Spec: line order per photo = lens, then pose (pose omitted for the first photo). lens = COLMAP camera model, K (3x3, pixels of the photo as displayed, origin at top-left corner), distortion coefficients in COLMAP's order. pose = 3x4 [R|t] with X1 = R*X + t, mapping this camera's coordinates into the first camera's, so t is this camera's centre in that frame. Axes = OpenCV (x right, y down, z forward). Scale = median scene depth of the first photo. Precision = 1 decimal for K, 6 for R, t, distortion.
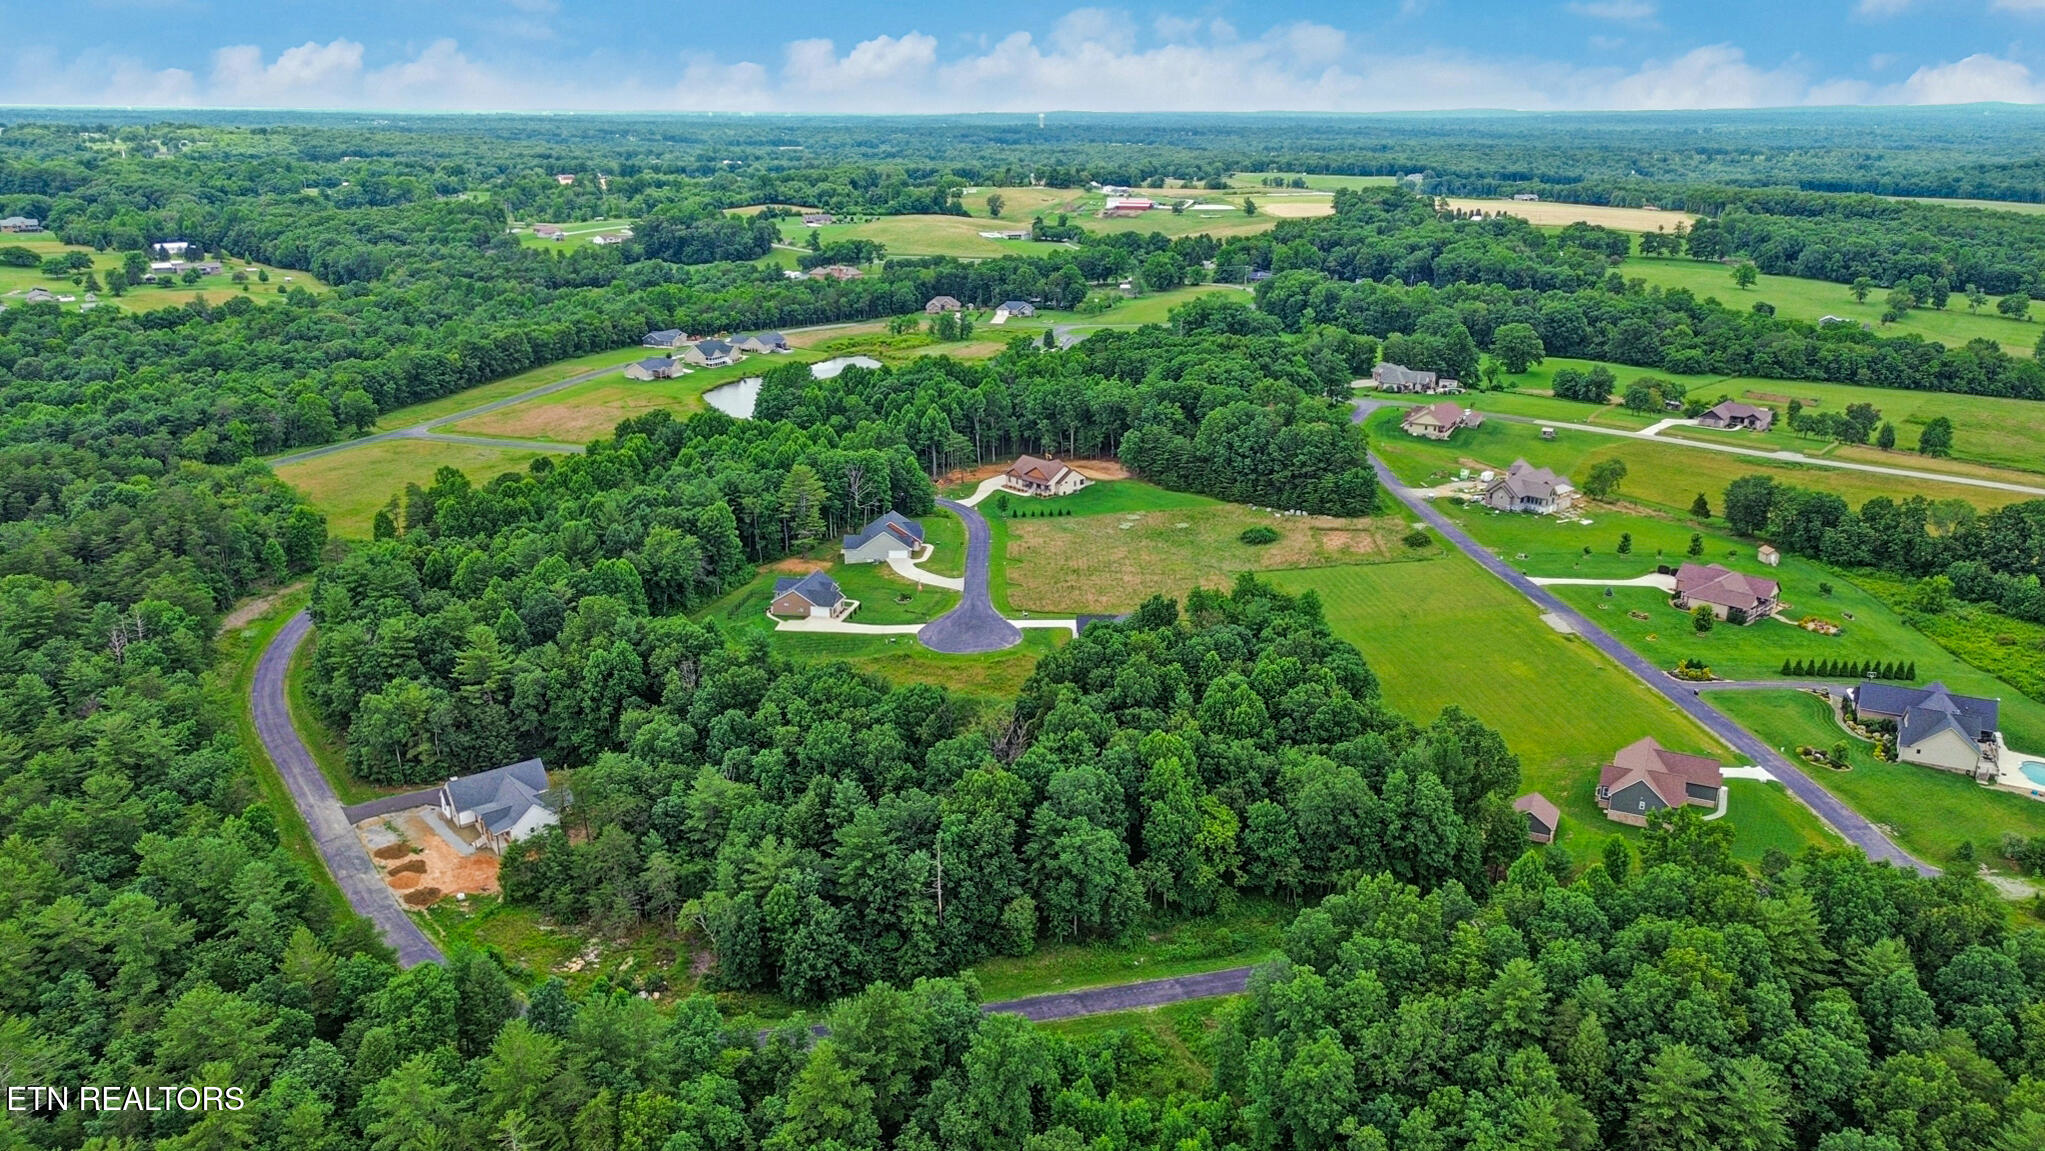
lens RADIAL K [[1548.1, 0, 1022.5], [0, 1548.1, 575.5], [0, 0, 1]] dist [0.078042, -0.087208]
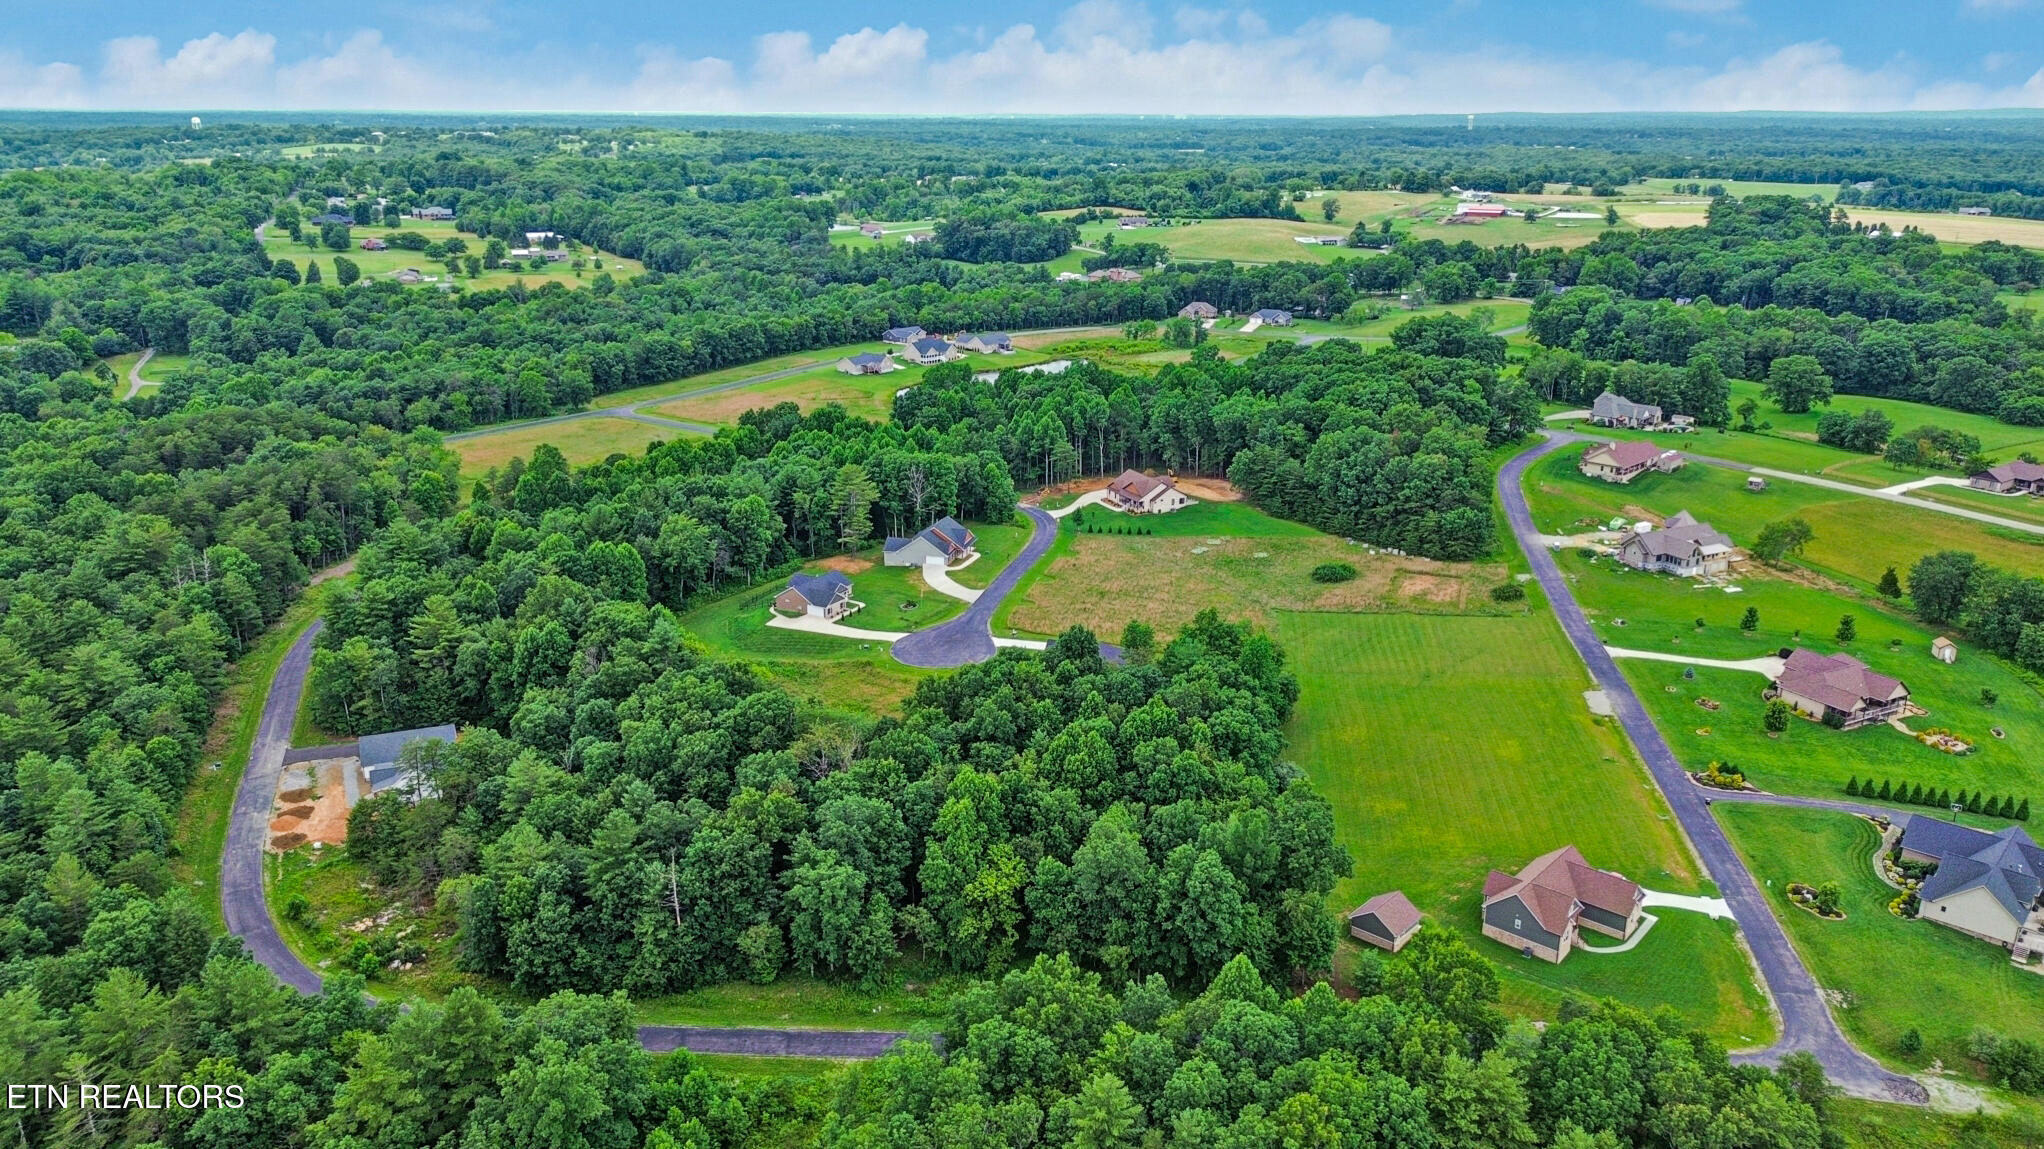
lens RADIAL K [[1547.4, 0, 1022.0], [0, 1547.4, 574.5], [0, 0, 1]] dist [0.078042, -0.087208]
pose [[0.955351, 0.084804, -0.283042, 0.195648], [-0.085482, 0.996290, 0.009976, -0.015122], [0.282838, 0.014664, 0.959056, 0.056890]]
